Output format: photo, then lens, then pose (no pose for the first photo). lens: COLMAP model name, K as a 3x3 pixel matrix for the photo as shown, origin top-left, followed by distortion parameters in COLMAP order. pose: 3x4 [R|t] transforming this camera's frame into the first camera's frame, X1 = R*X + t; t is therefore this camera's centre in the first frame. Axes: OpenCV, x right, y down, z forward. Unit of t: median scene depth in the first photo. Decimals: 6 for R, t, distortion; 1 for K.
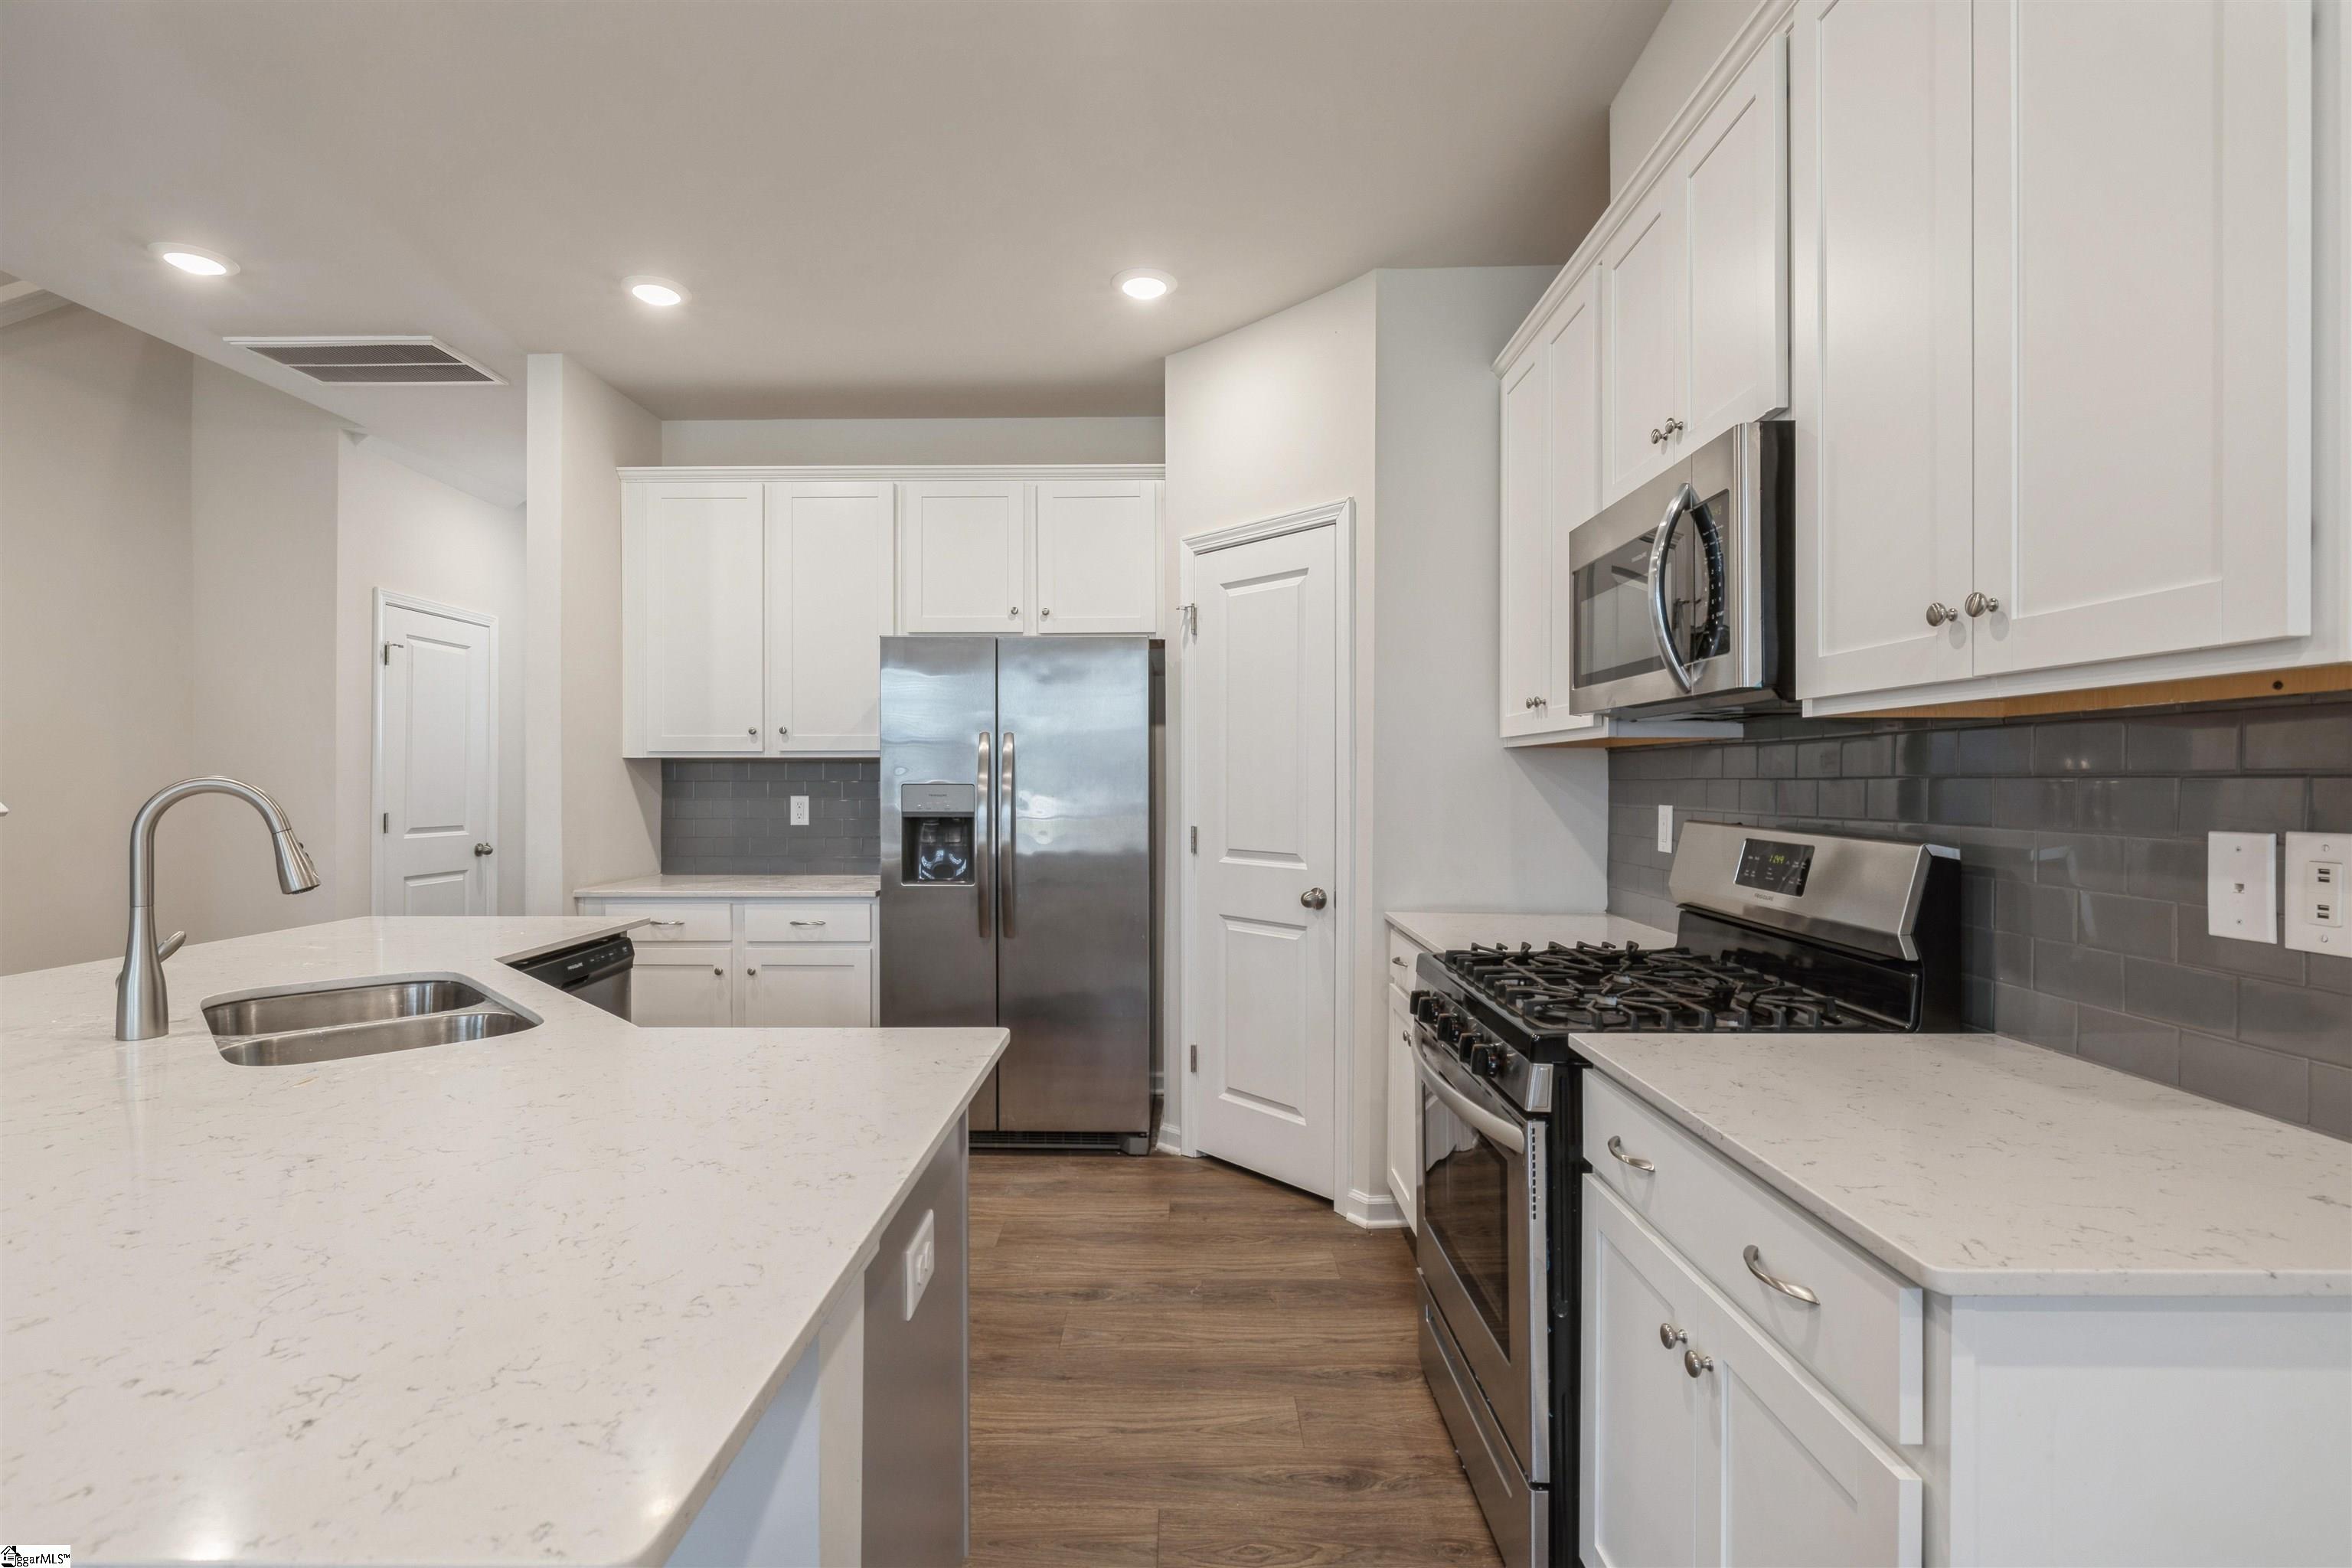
lens RADIAL K [[1101.4, 0, 1170.6], [0, 1101.4, 782.6], [0, 0, 1]] dist [-0.007490, 0.000504]
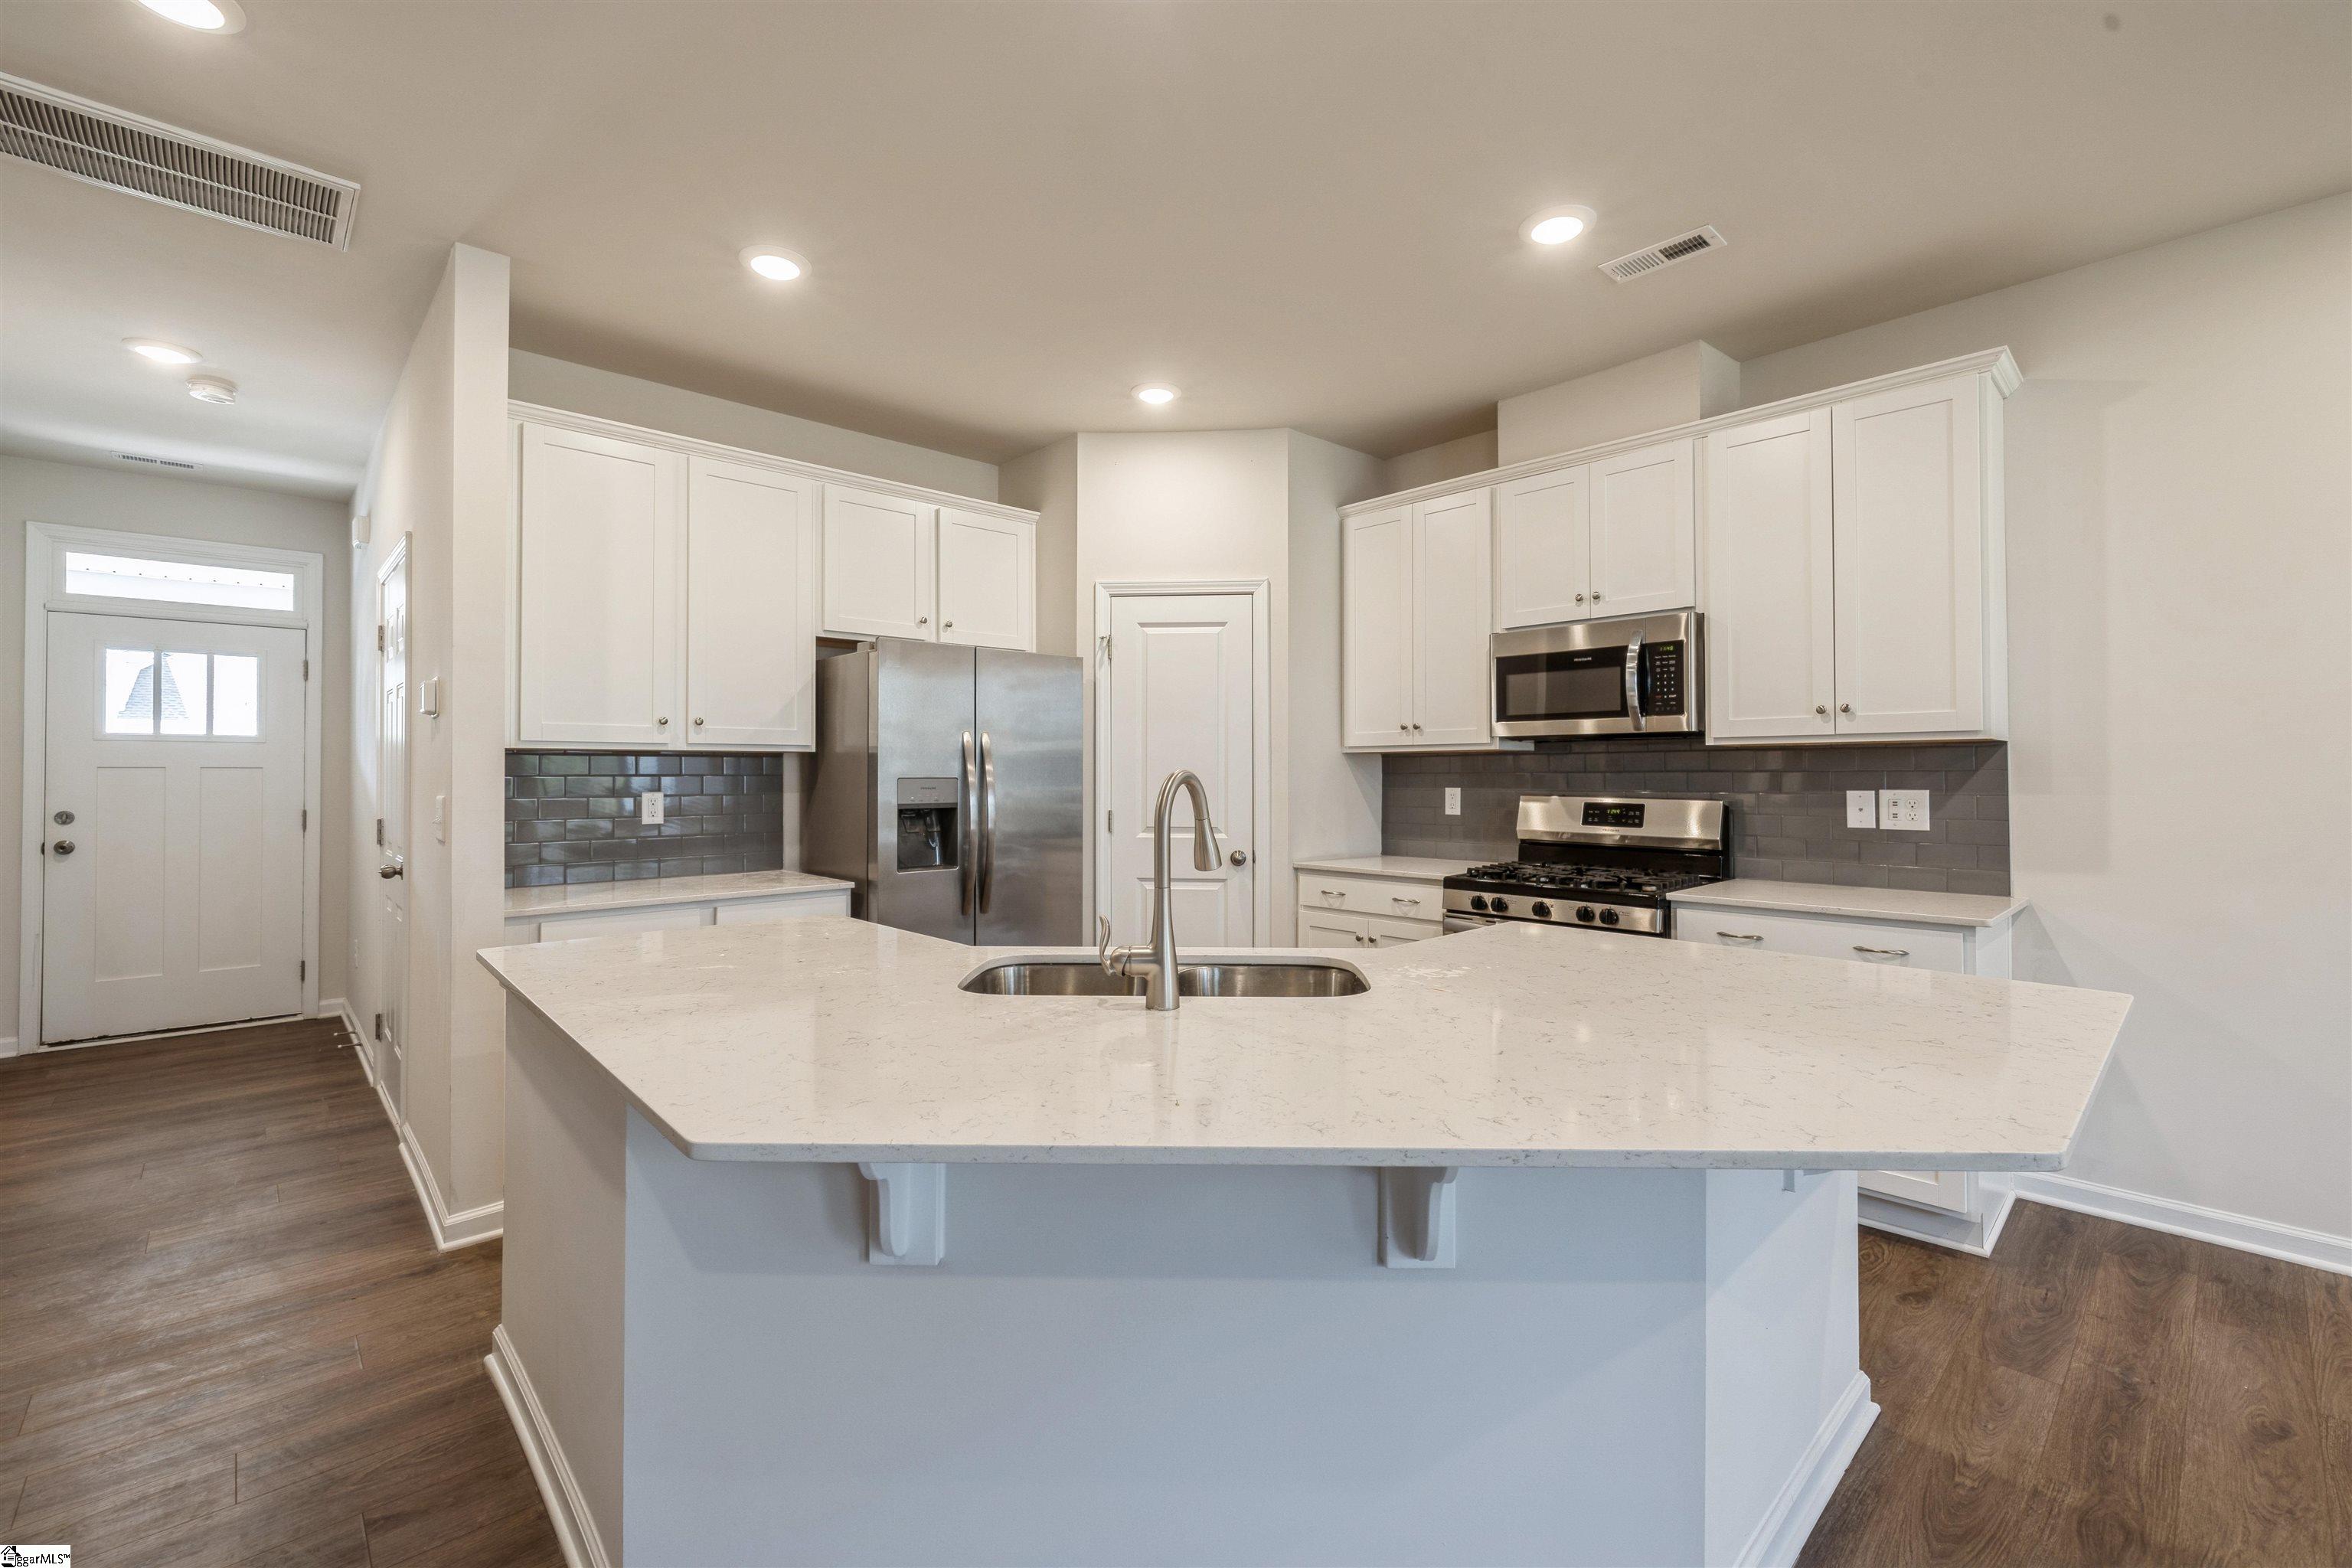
lens RADIAL K [[997.3, 0, 1179.6], [0, 997.3, 762.1], [0, 0, 1]] dist [-0.000060, -0.000293]
pose [[0.722115, 0.007173, 0.691736, -0.722217], [0.003626, 0.999893, -0.014154, 0.000455], [-0.691764, 0.012729, 0.722012, 0.117362]]
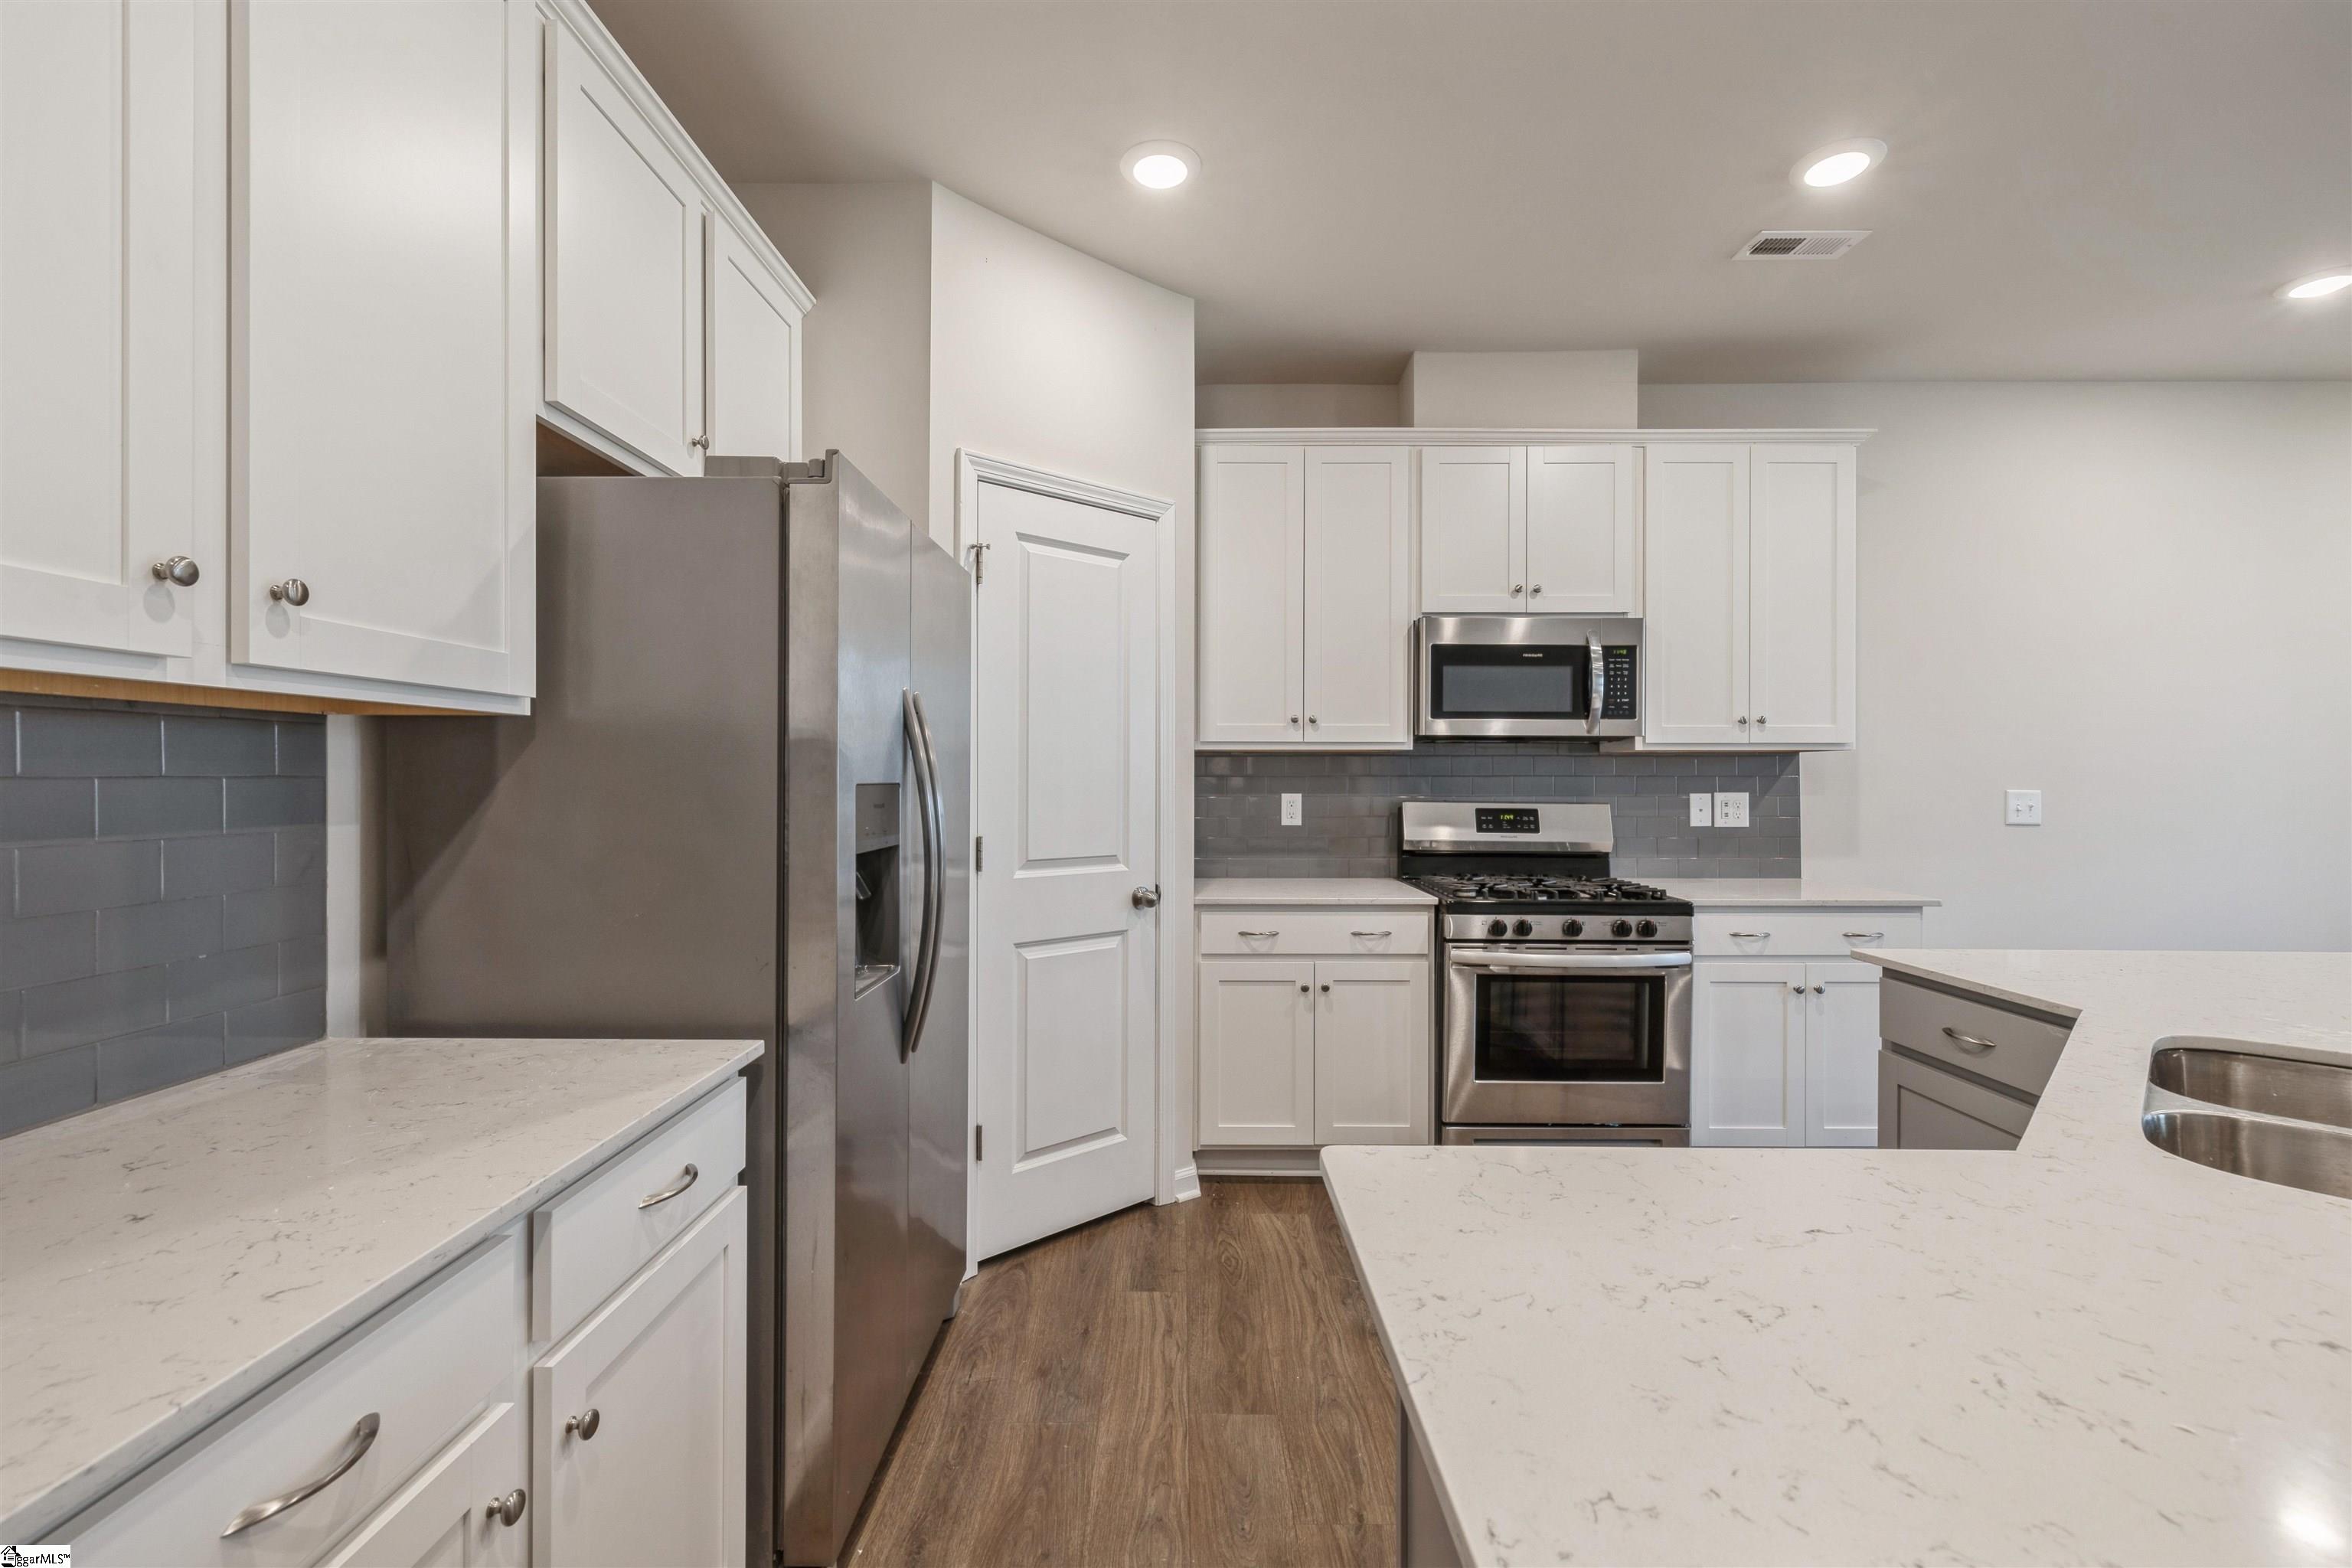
lens RADIAL K [[998.1, 0, 1172.4], [0, 998.1, 778.4], [0, 0, 1]] dist [0.001746, 0.000165]
pose [[-0.003619, -0.001832, 0.999992, -0.674420], [0.000728, 0.999998, 0.001835, -0.001891], [-0.999993, 0.000734, -0.003618, 0.877146]]
